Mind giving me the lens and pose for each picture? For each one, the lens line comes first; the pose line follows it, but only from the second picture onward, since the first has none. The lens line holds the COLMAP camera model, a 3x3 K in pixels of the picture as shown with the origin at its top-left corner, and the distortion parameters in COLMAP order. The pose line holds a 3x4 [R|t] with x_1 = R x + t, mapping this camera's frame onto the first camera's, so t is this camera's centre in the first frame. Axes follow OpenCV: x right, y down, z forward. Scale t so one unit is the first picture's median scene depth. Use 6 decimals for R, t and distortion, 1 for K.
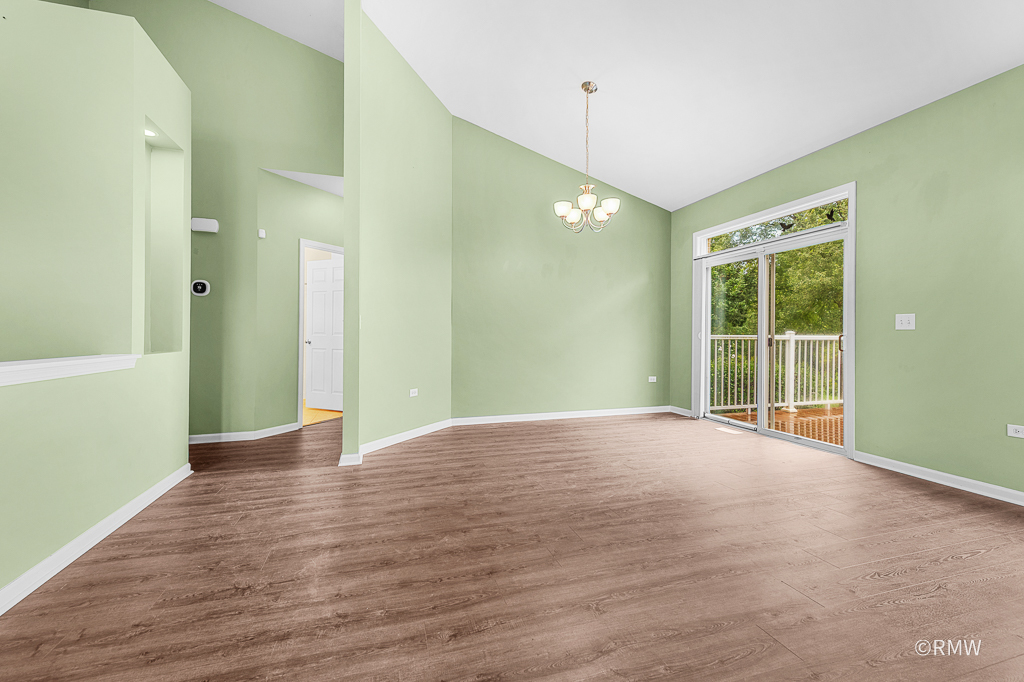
lens RADIAL K [[415.2, 0, 509.9], [0, 415.2, 333.9], [0, 0, 1]] dist [0.006853, -0.000132]
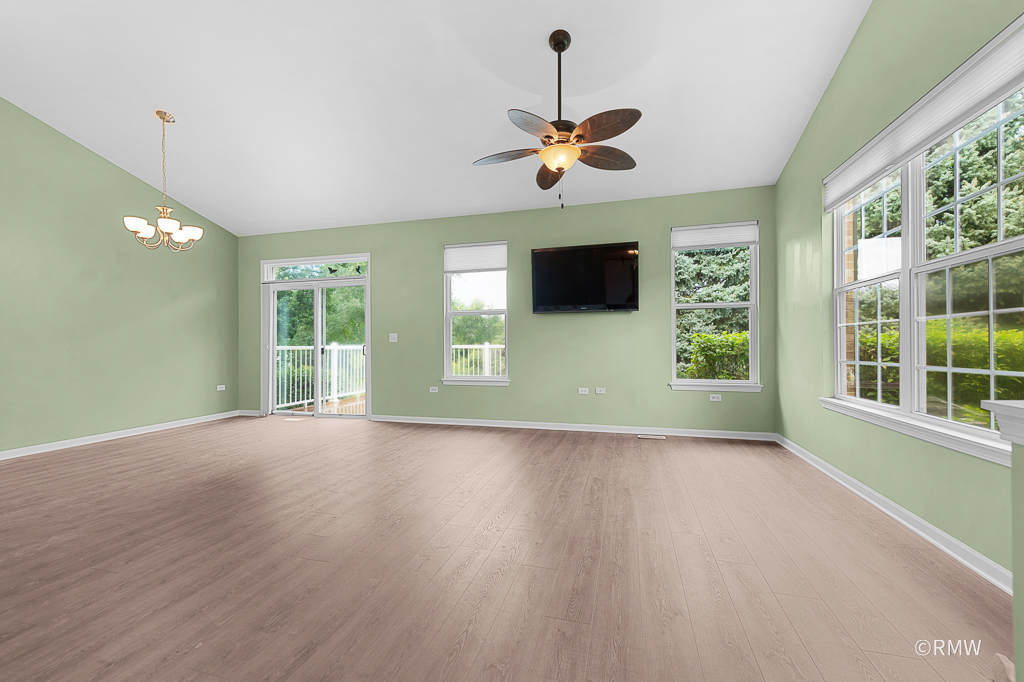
lens RADIAL K [[415.2, 0, 511.5], [0, 415.2, 341.4], [0, 0, 1]] dist [0.006853, -0.000132]
pose [[0.537633, -0.000557, 0.843179, -0.176962], [0.008469, 0.999953, -0.004740, -0.000234], [-0.843137, 0.009689, 0.537612, -0.240388]]
